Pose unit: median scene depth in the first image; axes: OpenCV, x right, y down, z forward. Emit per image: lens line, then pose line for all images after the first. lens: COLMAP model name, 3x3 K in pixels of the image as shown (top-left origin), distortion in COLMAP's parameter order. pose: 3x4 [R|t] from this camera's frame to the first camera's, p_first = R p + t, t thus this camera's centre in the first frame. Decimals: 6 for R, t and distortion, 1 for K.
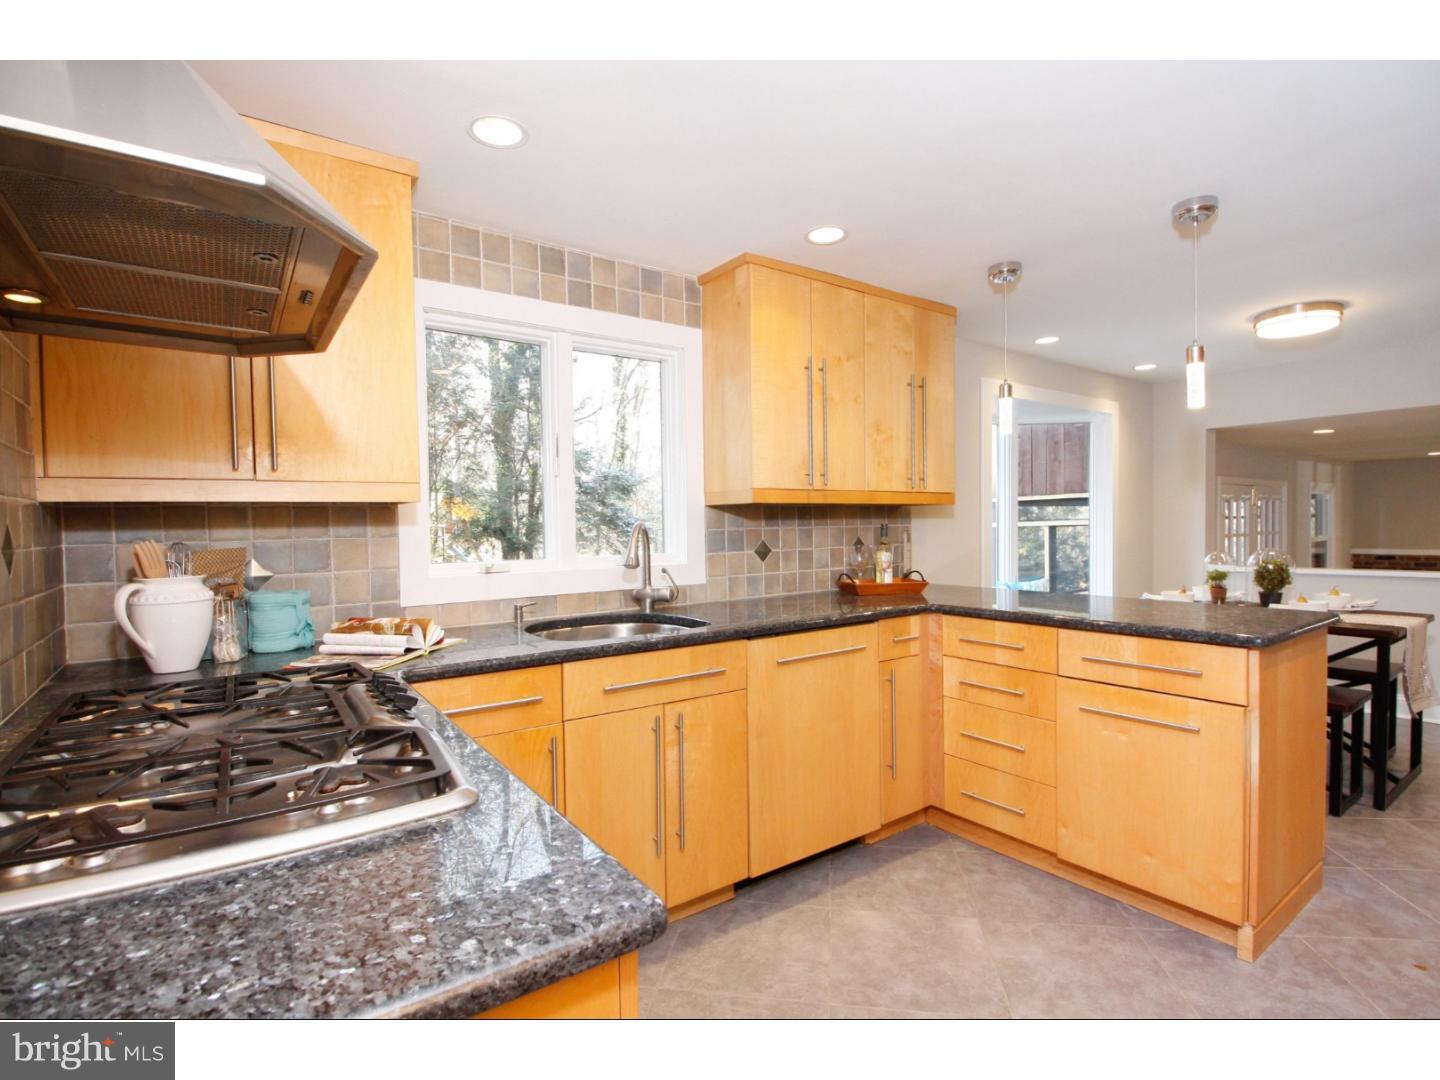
lens RADIAL K [[693.2, 0, 731.1], [0, 693.2, 540.8], [0, 0, 1]] dist [-0.000010, -0.012460]
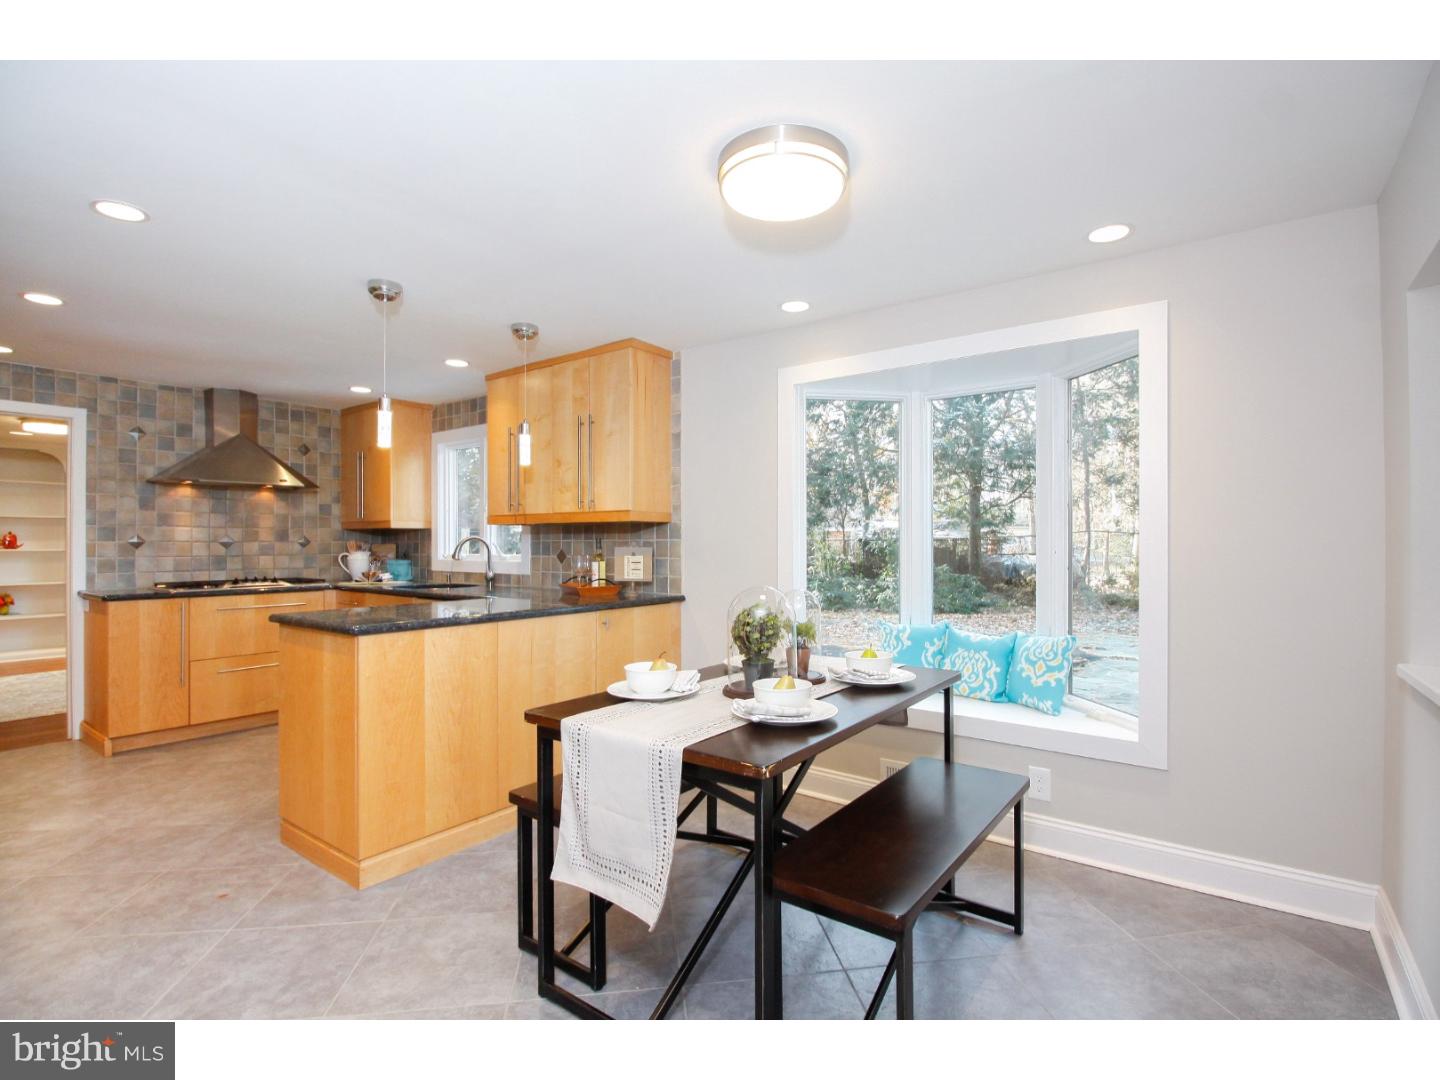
lens RADIAL K [[693.2, 0, 731.1], [0, 693.2, 540.8], [0, 0, 1]] dist [-0.000010, -0.012460]
pose [[0.296600, 0.008723, -0.954962, 1.542067], [-0.032852, 0.999460, -0.001073, -0.027860], [0.954437, 0.031690, 0.296726, 0.925419]]
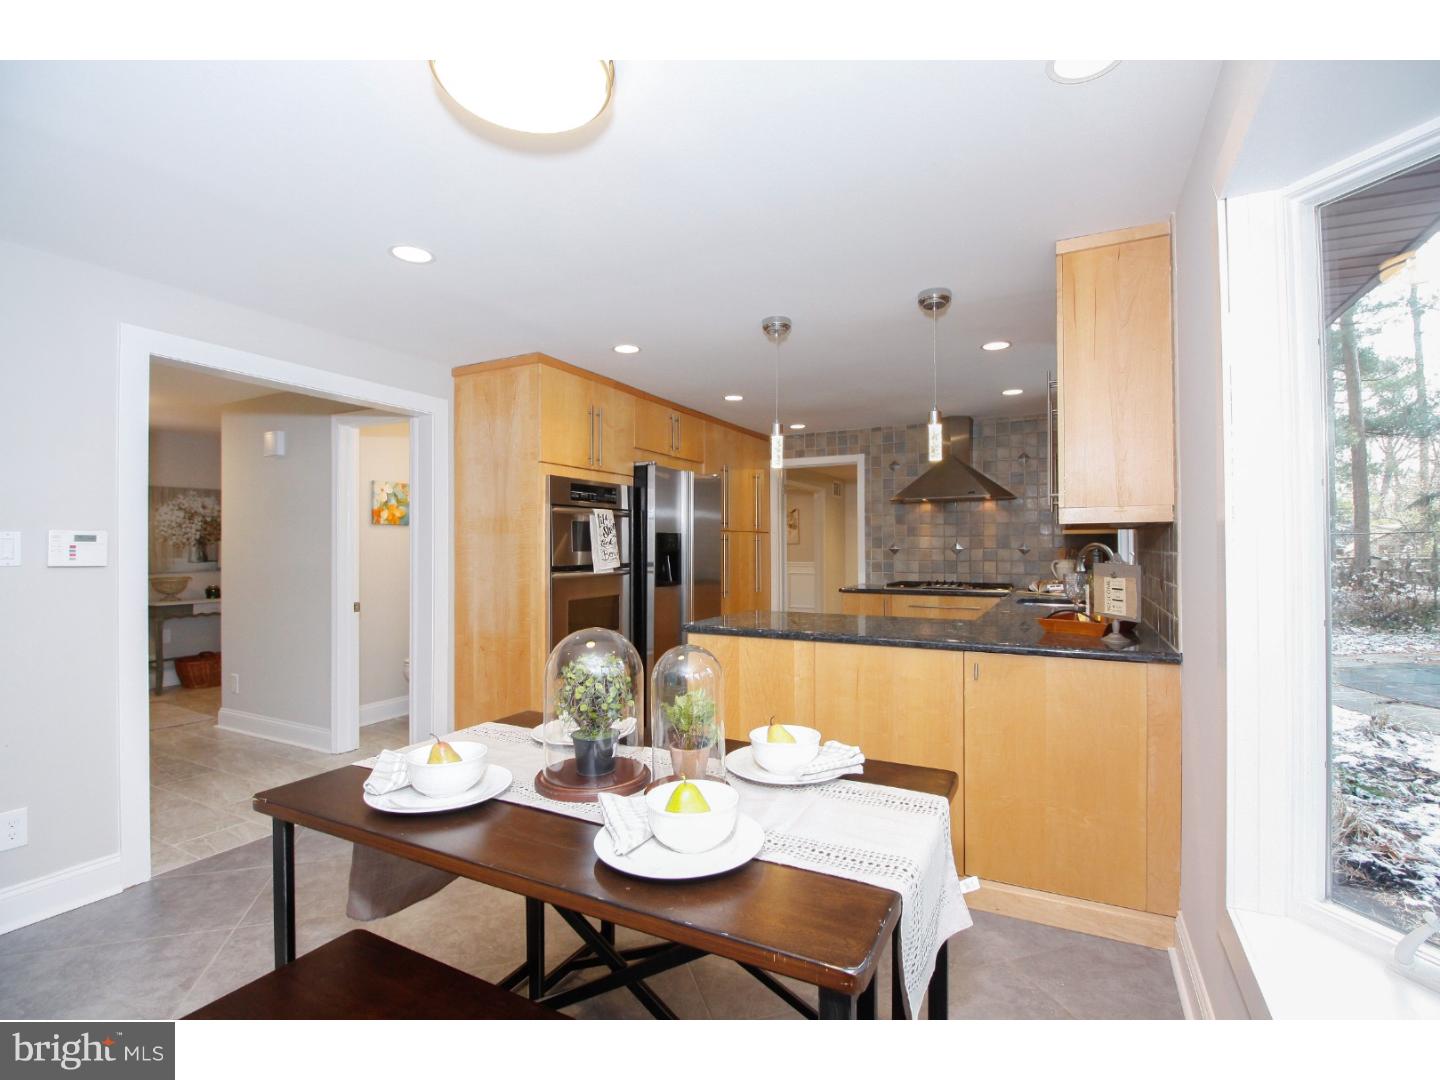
lens RADIAL K [[672.6, 0, 726.4], [0, 672.6, 538.4], [0, 0, 1]] dist [0.000795, -0.000297]
pose [[-0.892632, 0.010961, -0.450654, 1.025153], [0.000361, 0.999721, 0.023601, -0.059819], [0.450787, 0.020904, -0.892387, 1.618272]]
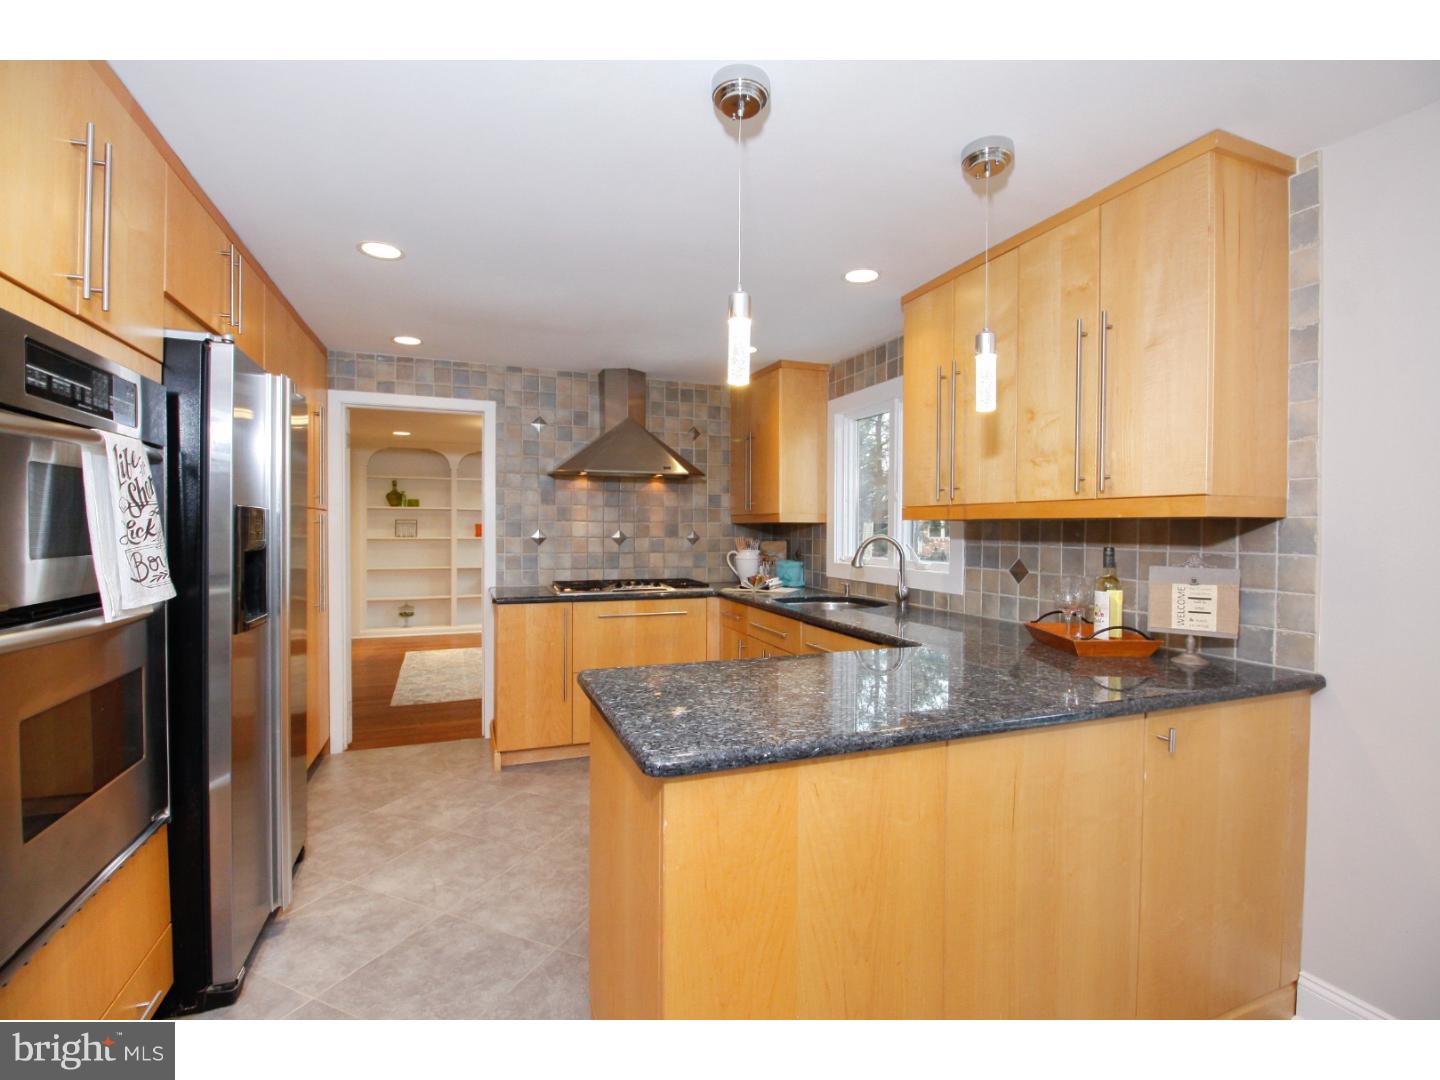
lens RADIAL K [[672.6, 0, 726.4], [0, 672.6, 538.4], [0, 0, 1]] dist [0.000795, -0.000297]
pose [[-0.259581, 0.025052, -0.965396, 0.987798], [-0.034017, 0.998806, 0.035065, -0.045549], [0.965122, 0.041942, -0.258419, 0.875578]]
